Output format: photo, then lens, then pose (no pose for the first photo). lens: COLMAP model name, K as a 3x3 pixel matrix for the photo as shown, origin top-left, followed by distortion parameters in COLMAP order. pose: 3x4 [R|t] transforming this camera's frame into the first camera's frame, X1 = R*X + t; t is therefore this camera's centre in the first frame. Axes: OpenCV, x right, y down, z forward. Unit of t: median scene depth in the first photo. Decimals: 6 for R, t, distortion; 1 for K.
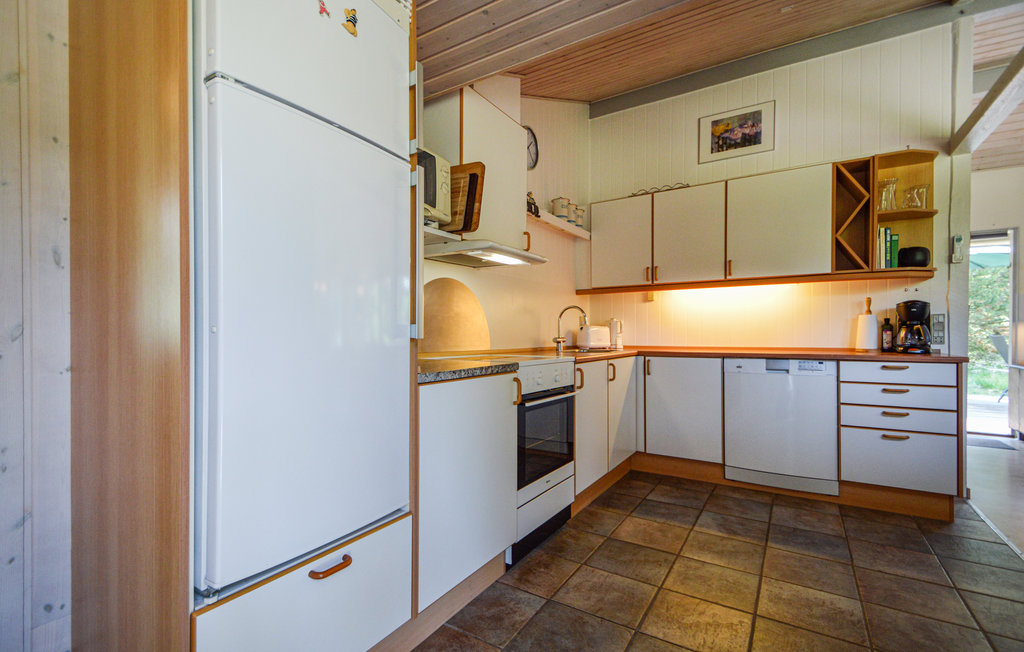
lens RADIAL K [[466.9, 0, 512.0], [0, 466.9, 326.0], [0, 0, 1]] dist [0.033071, -0.000010]
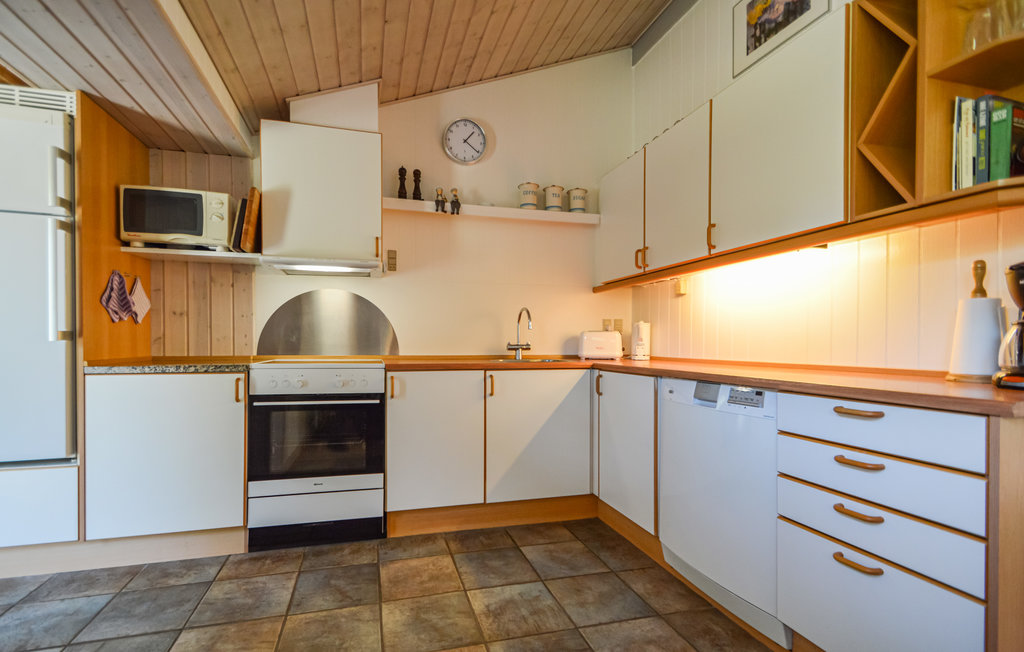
lens RADIAL K [[466.0, 0, 486.8], [0, 466.0, 337.5], [0, 0, 1]] dist [0.021978, -0.000633]
pose [[0.730969, -0.001485, -0.682409, 0.785529], [0.005988, 0.999973, 0.004238, 0.009244], [0.682385, -0.007184, 0.730958, 0.388005]]
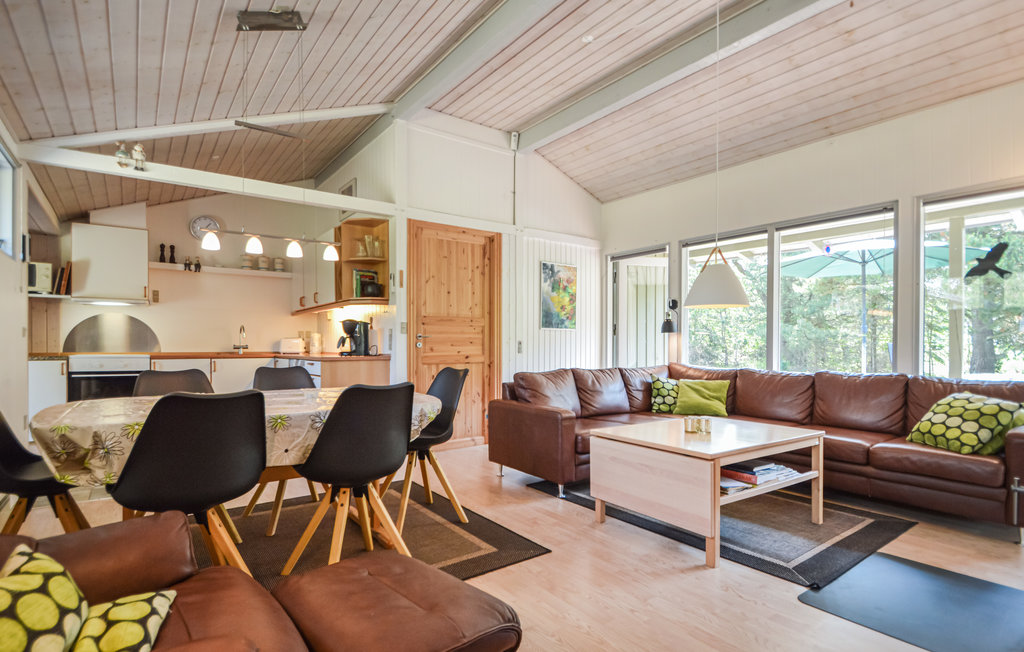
lens RADIAL K [[511.8, 0, 513.8], [0, 511.8, 346.1], [0, 0, 1]] dist [0.001497, -0.021541]
pose [[0.932846, 0.004044, -0.360252, 1.876423], [0.002692, 0.999831, 0.018195, -0.002094], [0.360265, -0.017943, 0.932677, -0.305280]]
